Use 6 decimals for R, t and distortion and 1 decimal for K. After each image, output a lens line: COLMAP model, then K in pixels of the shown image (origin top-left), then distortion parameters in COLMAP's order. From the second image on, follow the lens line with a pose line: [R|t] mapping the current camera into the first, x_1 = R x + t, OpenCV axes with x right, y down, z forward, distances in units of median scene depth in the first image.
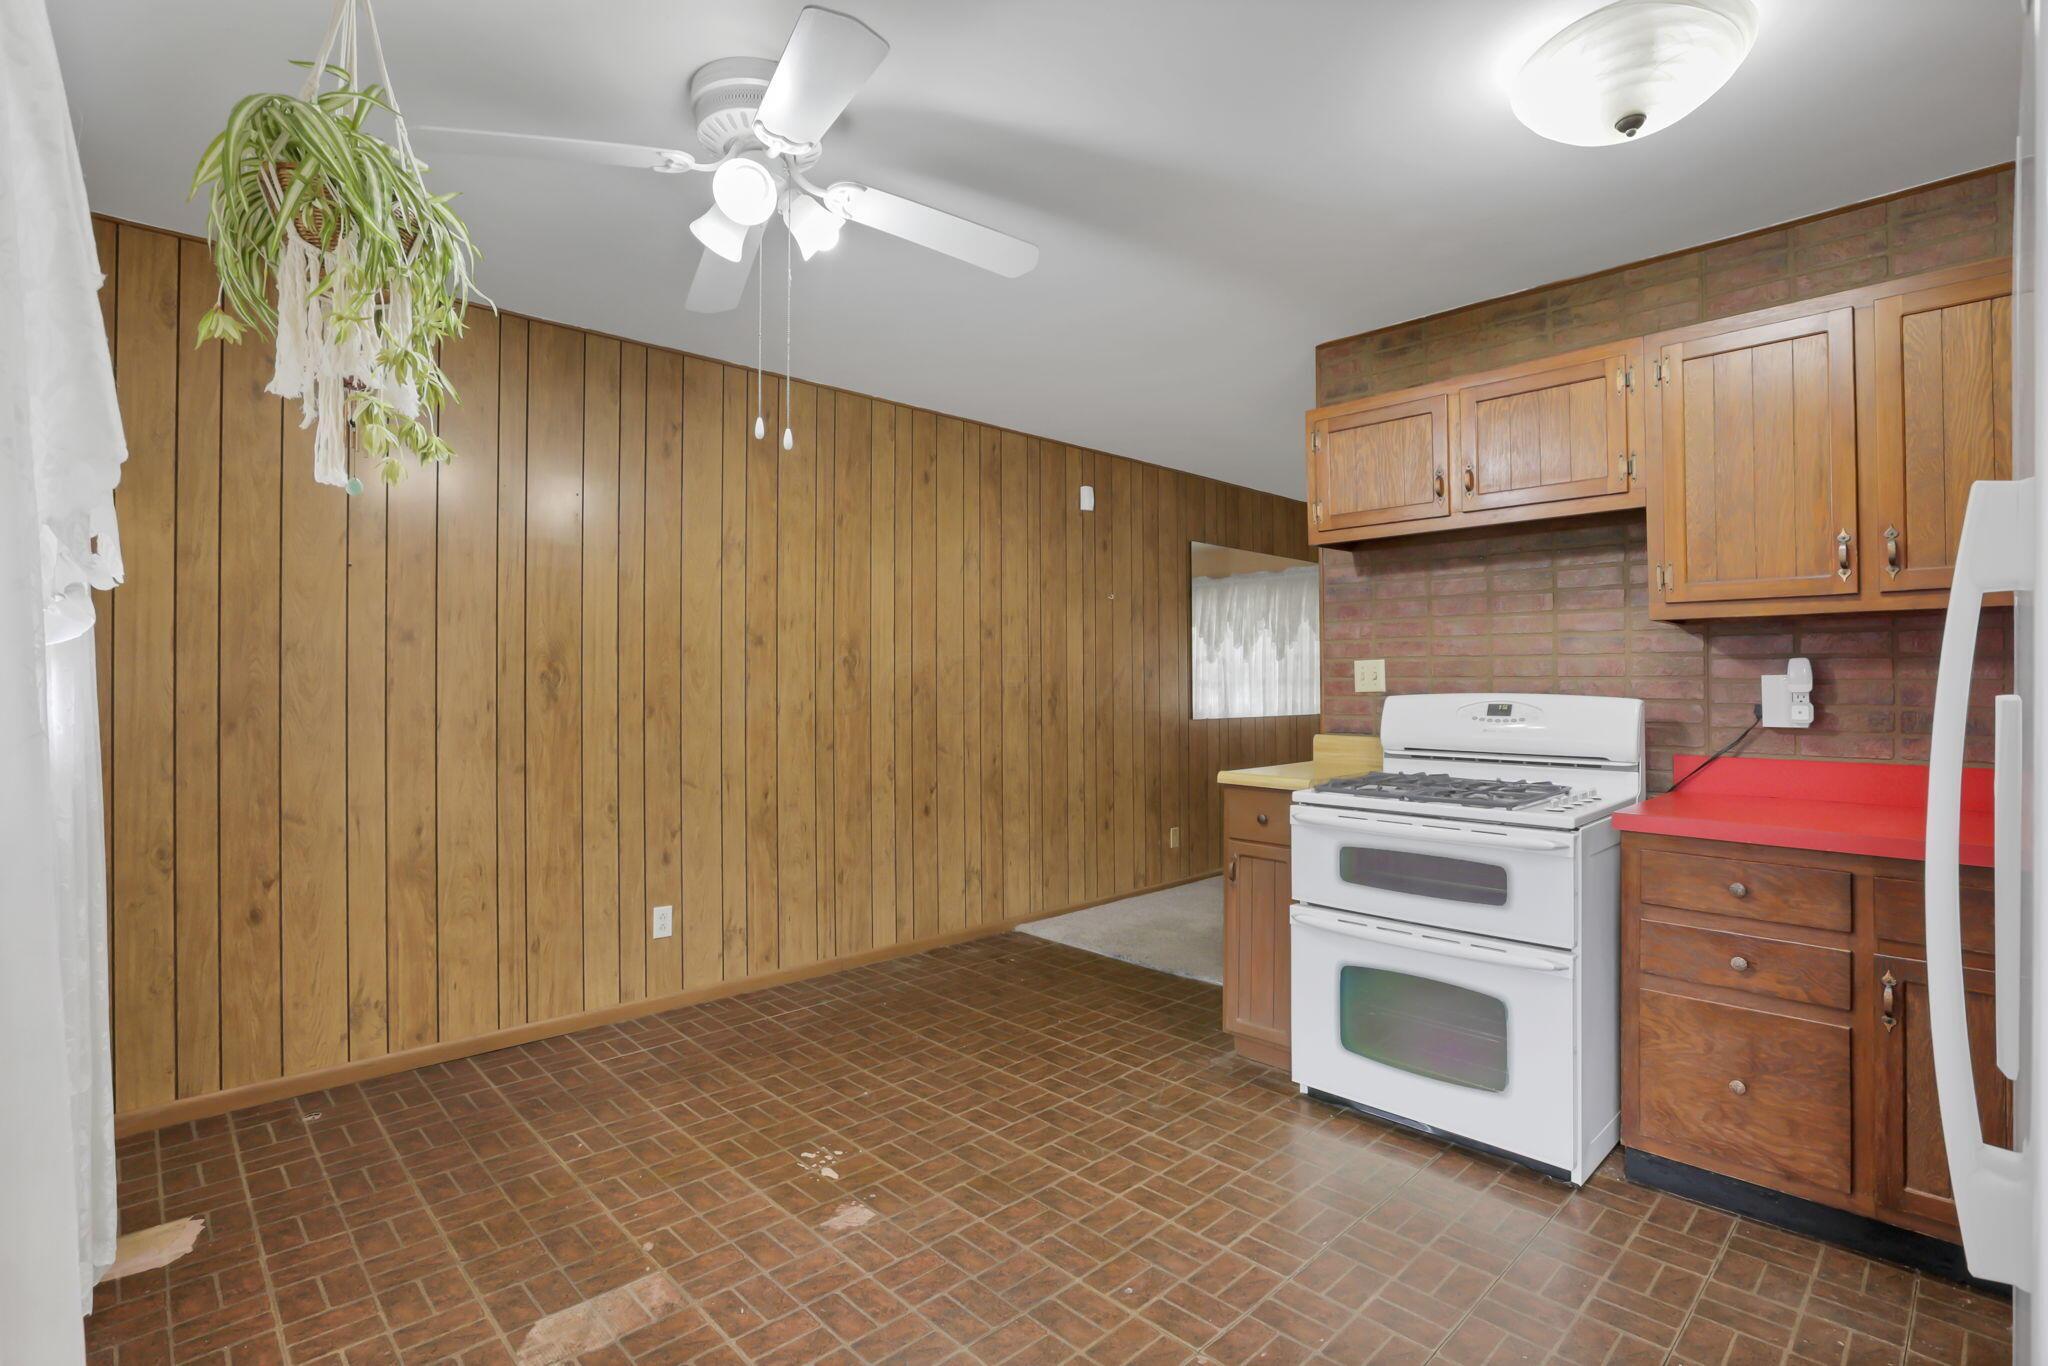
lens RADIAL K [[978.7, 0, 1039.8], [0, 978.7, 684.9], [0, 0, 1]] dist [-0.017592, 0.000598]
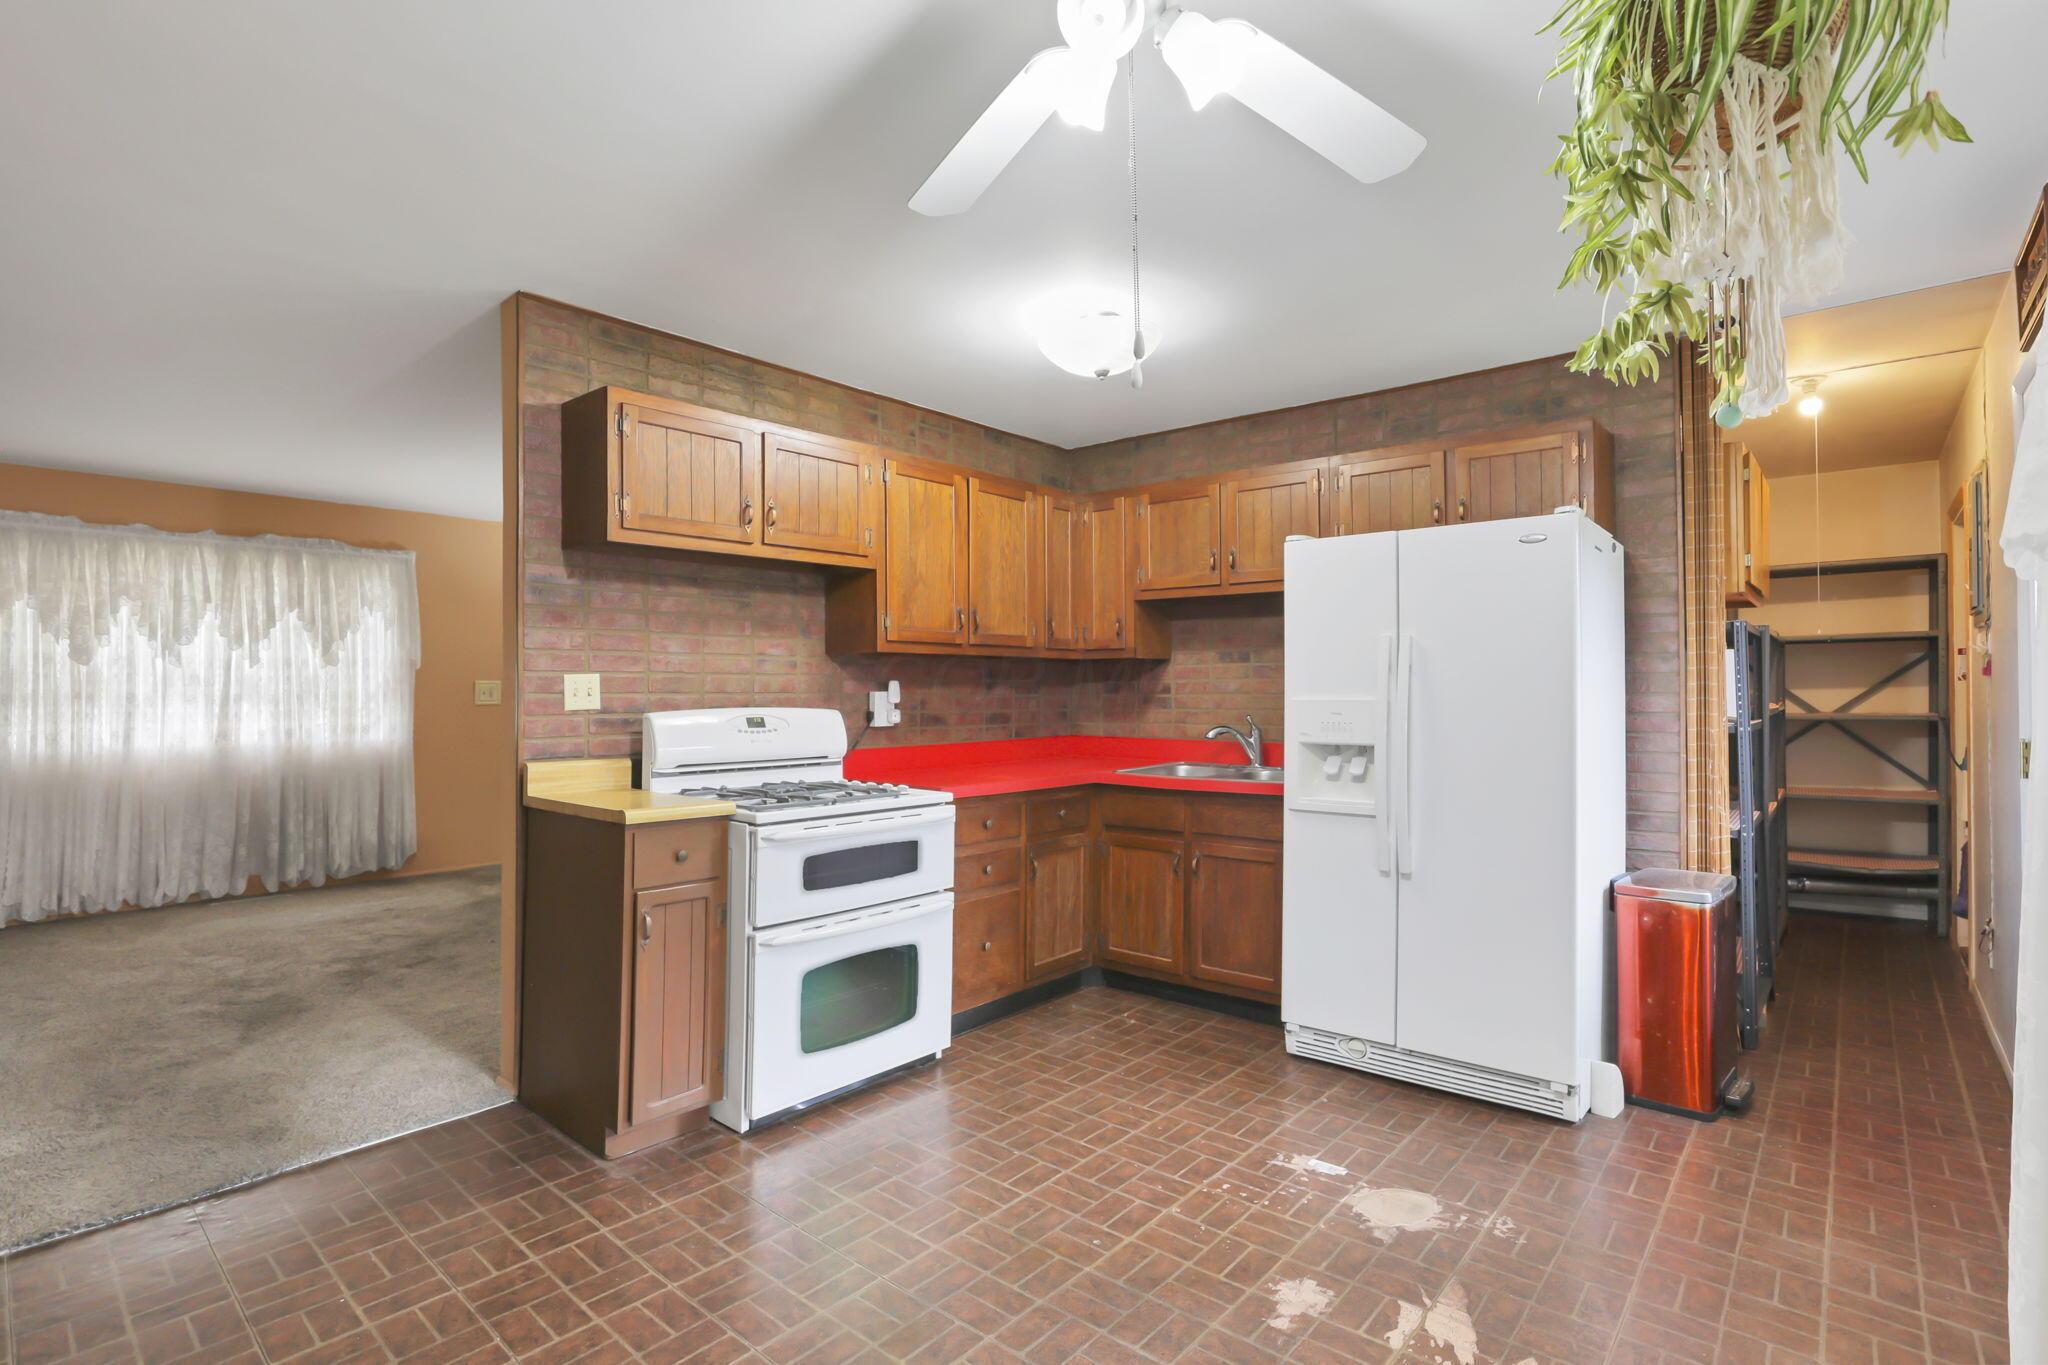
lens RADIAL K [[978.7, 0, 1039.8], [0, 978.7, 684.4], [0, 0, 1]] dist [-0.017592, 0.000598]
pose [[-0.073808, 0.005008, 0.997260, -0.680082], [0.004153, 0.999980, -0.004714, -0.011502], [-0.997264, 0.003794, -0.073827, 0.757361]]
